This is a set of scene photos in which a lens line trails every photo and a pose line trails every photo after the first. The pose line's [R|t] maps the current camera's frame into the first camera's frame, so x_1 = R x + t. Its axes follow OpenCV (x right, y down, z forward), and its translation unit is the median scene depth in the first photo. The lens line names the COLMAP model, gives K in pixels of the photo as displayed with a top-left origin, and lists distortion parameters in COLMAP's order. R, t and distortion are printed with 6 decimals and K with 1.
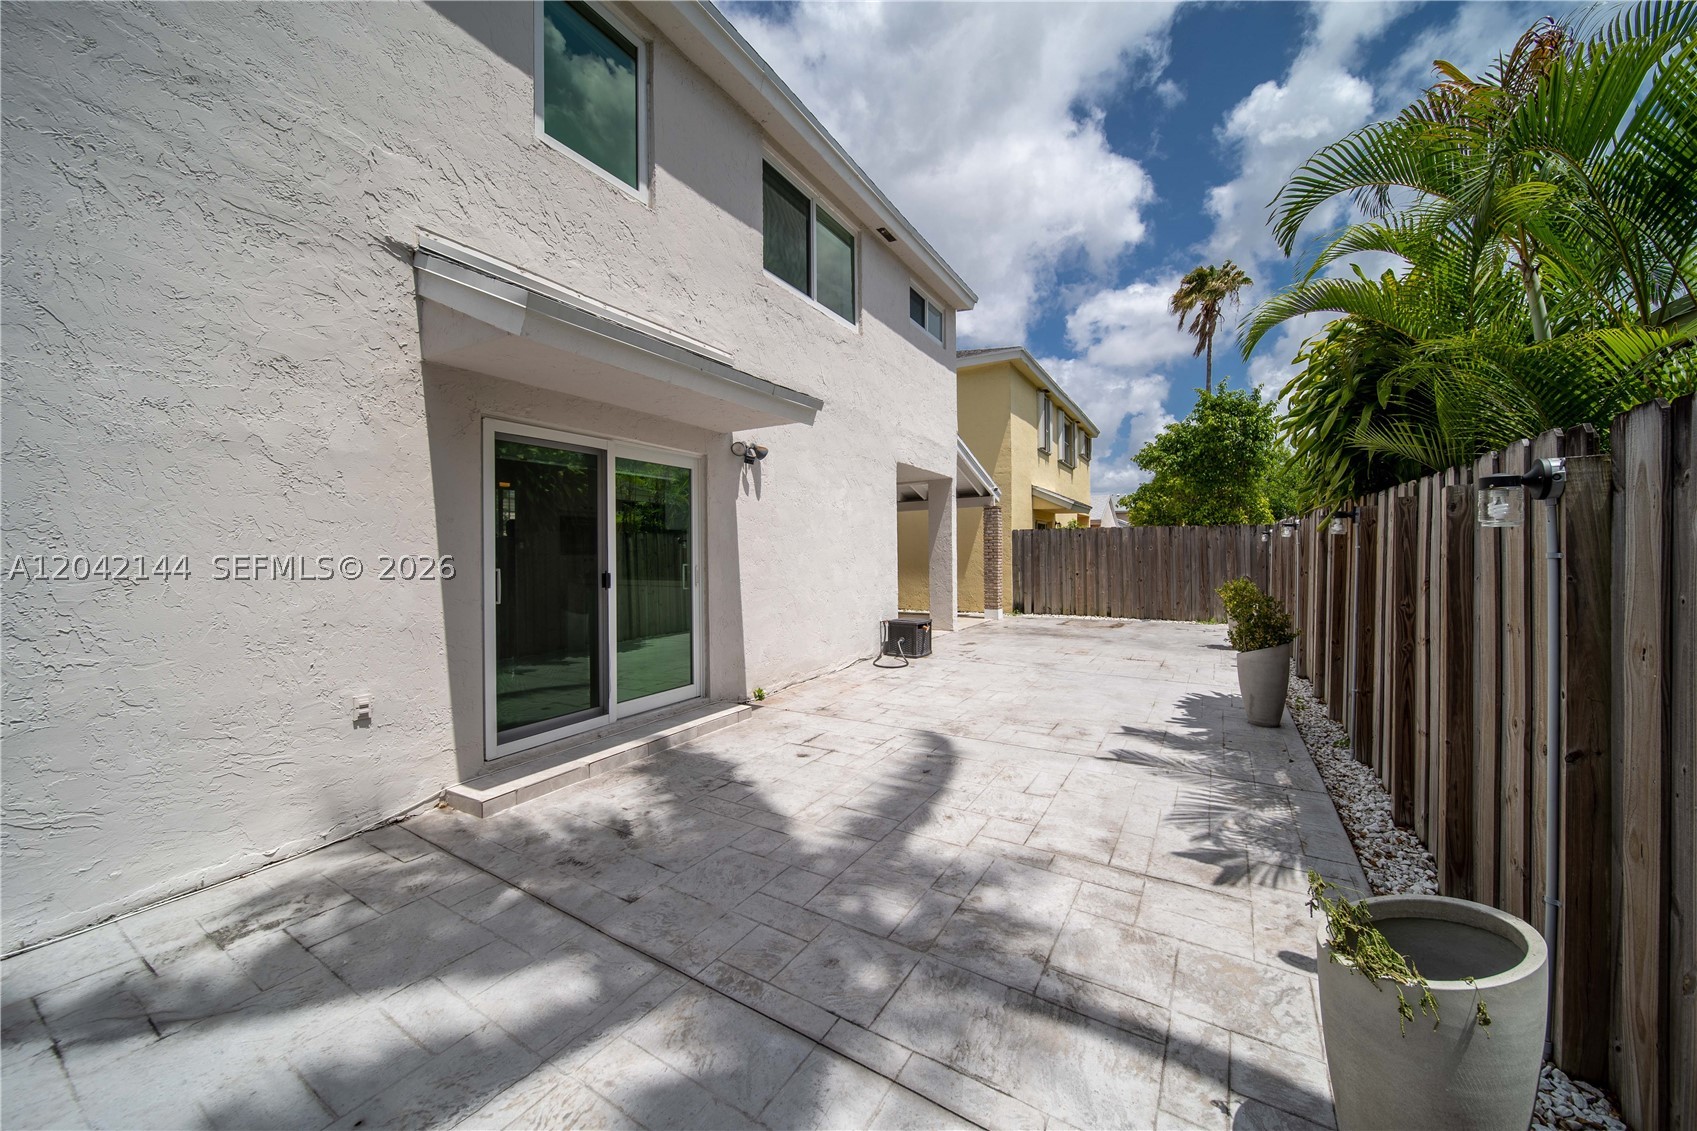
lens RADIAL K [[603.5, 0, 851.9], [0, 603.5, 558.4], [0, 0, 1]] dist [0.000882, 0.000066]
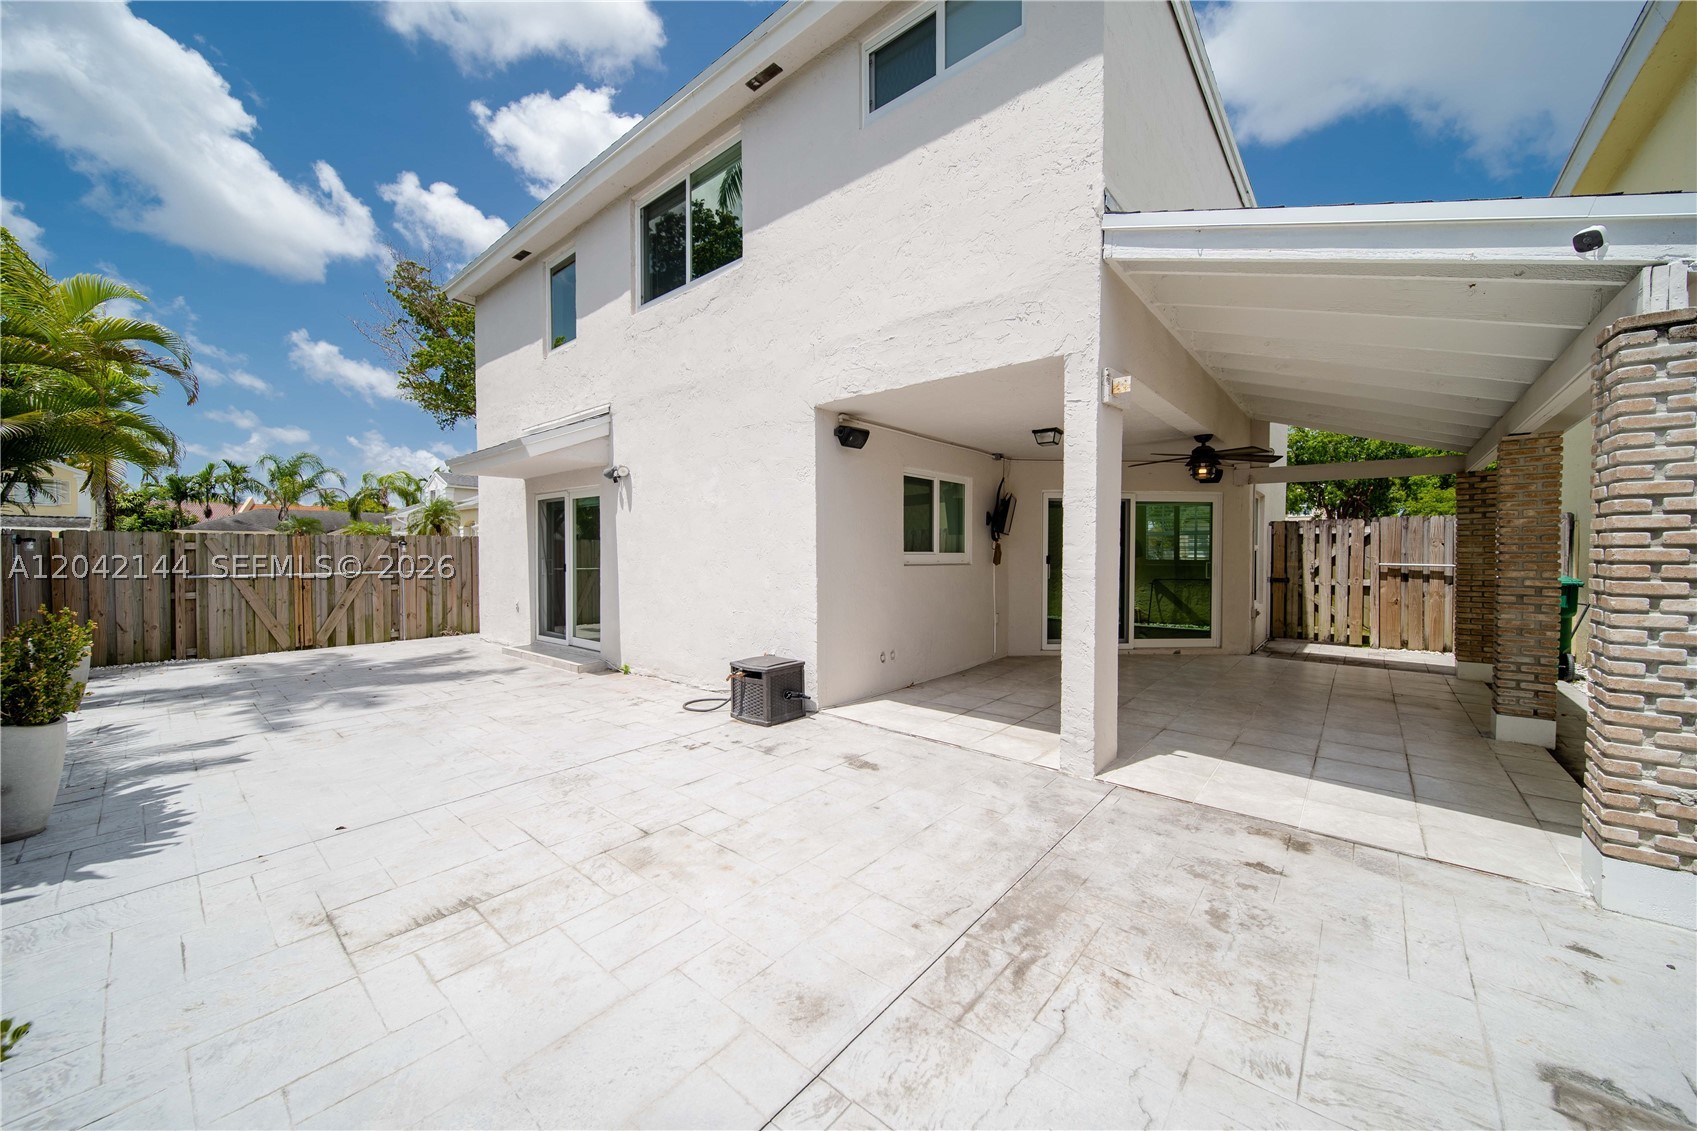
lens RADIAL K [[603.5, 0, 851.9], [0, 603.5, 558.4], [0, 0, 1]] dist [0.000882, 0.000066]
pose [[-0.159079, 0.014141, -0.987165, 0.905847], [-0.007328, 0.999853, 0.015504, -0.023960], [0.987239, 0.009700, -0.158952, 1.549019]]
